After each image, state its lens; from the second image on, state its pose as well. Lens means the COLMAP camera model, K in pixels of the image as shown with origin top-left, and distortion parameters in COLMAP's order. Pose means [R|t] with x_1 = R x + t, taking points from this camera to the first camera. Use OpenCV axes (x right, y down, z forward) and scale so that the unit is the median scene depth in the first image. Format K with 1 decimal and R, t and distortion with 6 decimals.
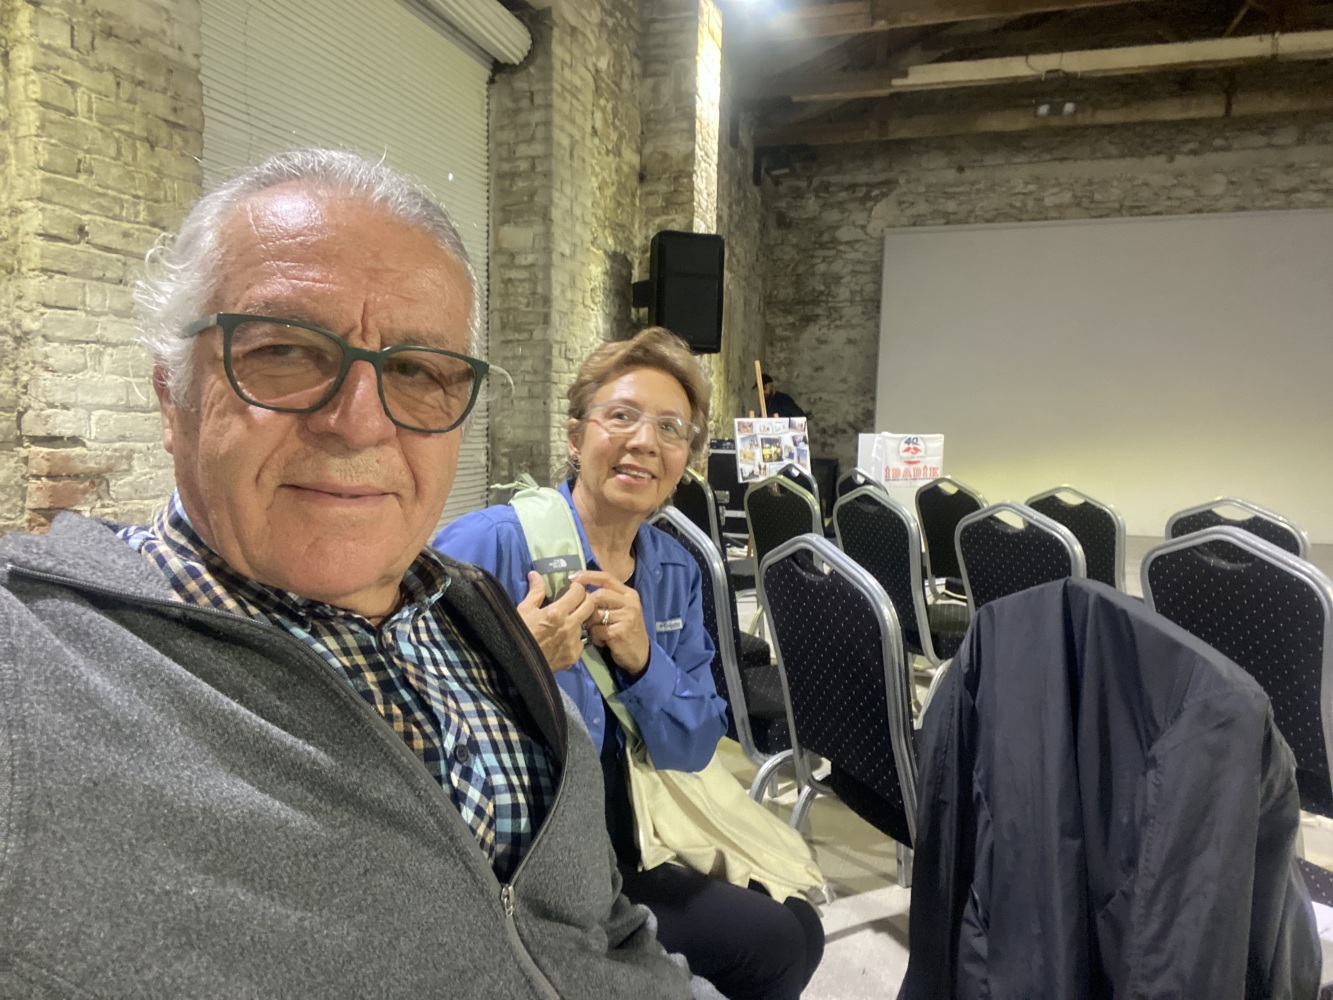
lens RADIAL K [[881.3, 0, 669.8], [0, 881.3, 508.2], [0, 0, 1]] dist [0.059667, -0.070636]
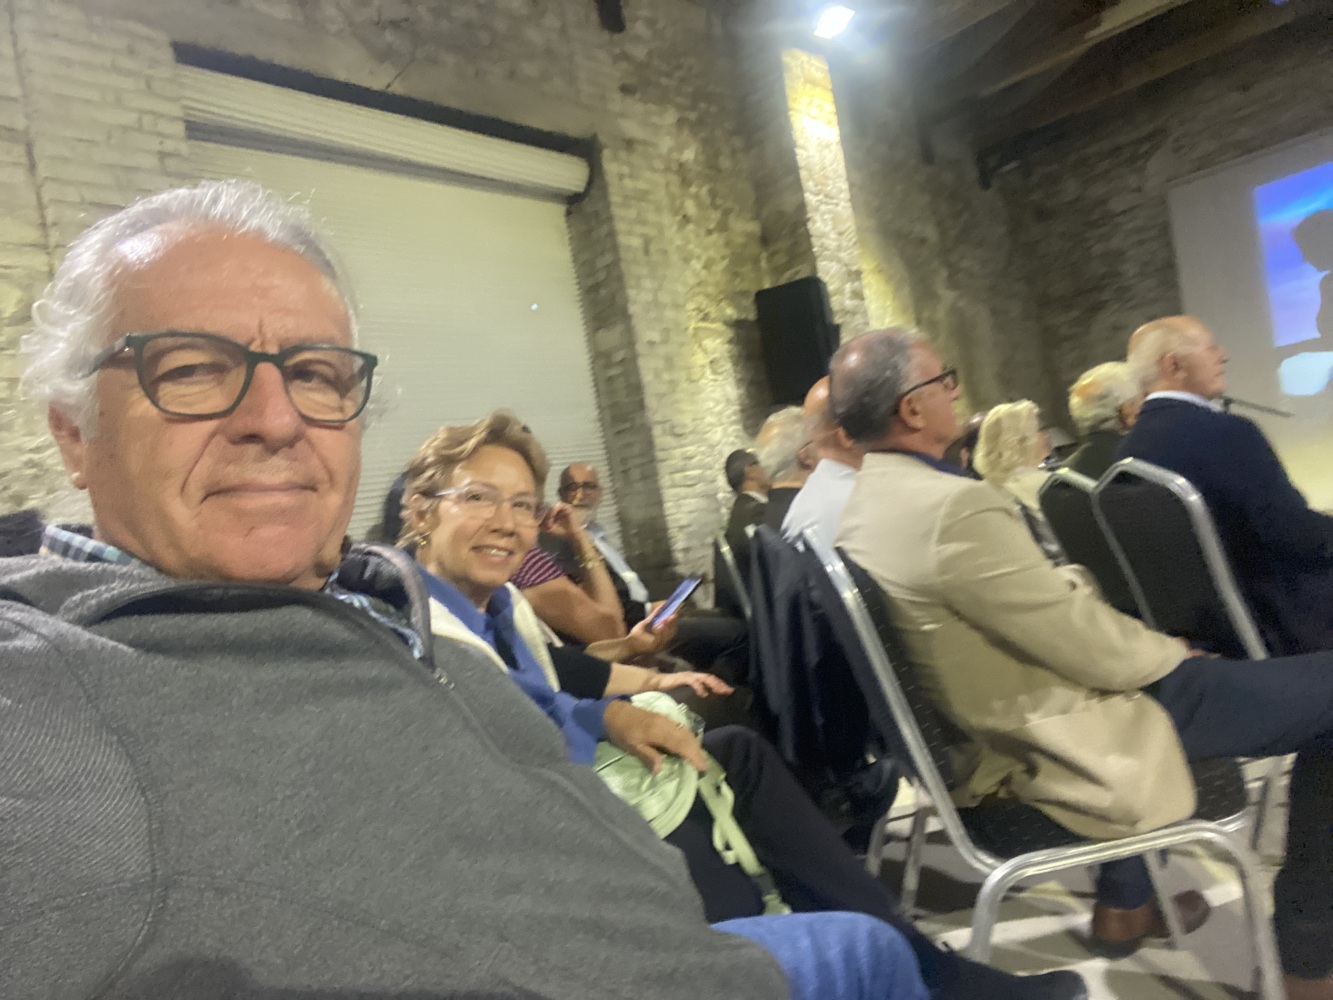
lens RADIAL K [[881.3, 0, 669.8], [0, 881.3, 508.2], [0, 0, 1]] dist [0.059667, -0.070636]
pose [[0.883209, -0.185434, -0.430762, 0.138726], [0.154233, 0.982265, -0.106616, 0.012438], [0.442893, 0.027726, 0.896146, 0.023709]]
